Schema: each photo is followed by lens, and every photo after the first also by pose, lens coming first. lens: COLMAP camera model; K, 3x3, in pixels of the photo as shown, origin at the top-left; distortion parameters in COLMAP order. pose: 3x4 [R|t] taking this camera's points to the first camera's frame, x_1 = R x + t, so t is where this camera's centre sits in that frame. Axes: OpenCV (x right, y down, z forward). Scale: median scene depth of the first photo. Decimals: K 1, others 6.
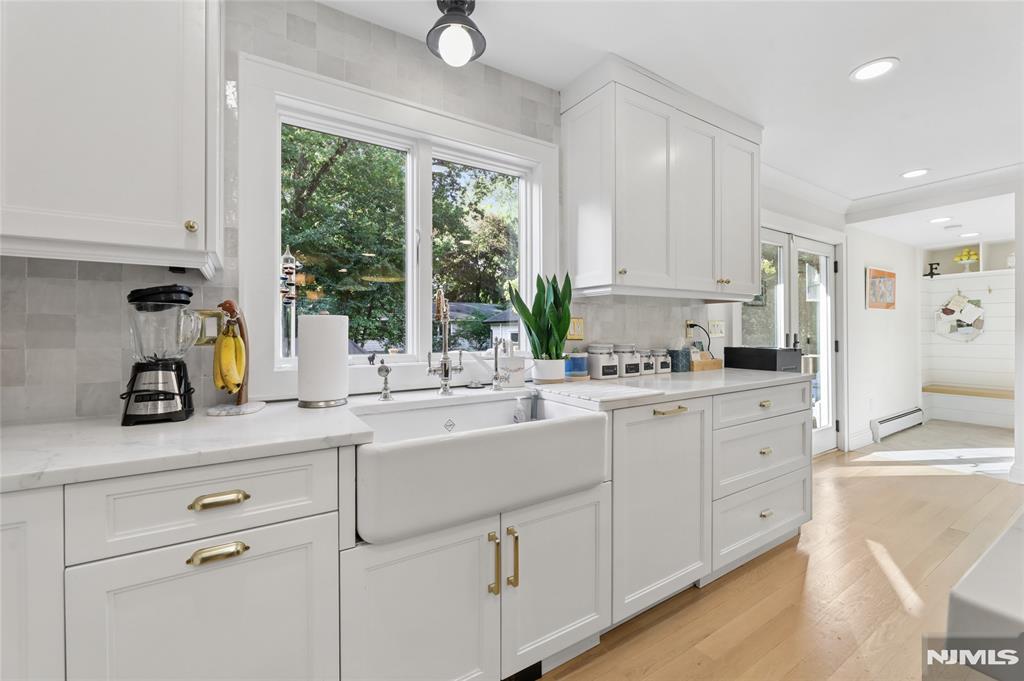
lens RADIAL K [[422.7, 0, 505.5], [0, 422.7, 325.7], [0, 0, 1]] dist [-0.003557, -0.000303]
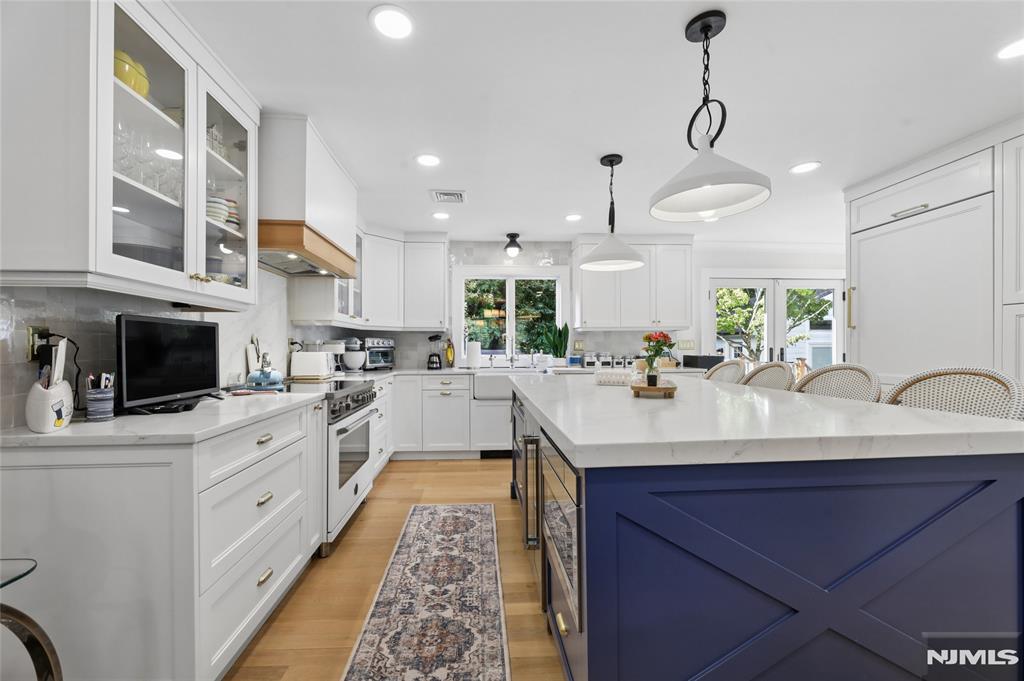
lens RADIAL K [[422.7, 0, 509.2], [0, 422.7, 344.1], [0, 0, 1]] dist [-0.003557, -0.000303]
pose [[0.880996, -0.005558, -0.473091, 1.592223], [0.008154, 0.999961, 0.003436, -0.018049], [0.473053, -0.006885, 0.881007, -2.058113]]
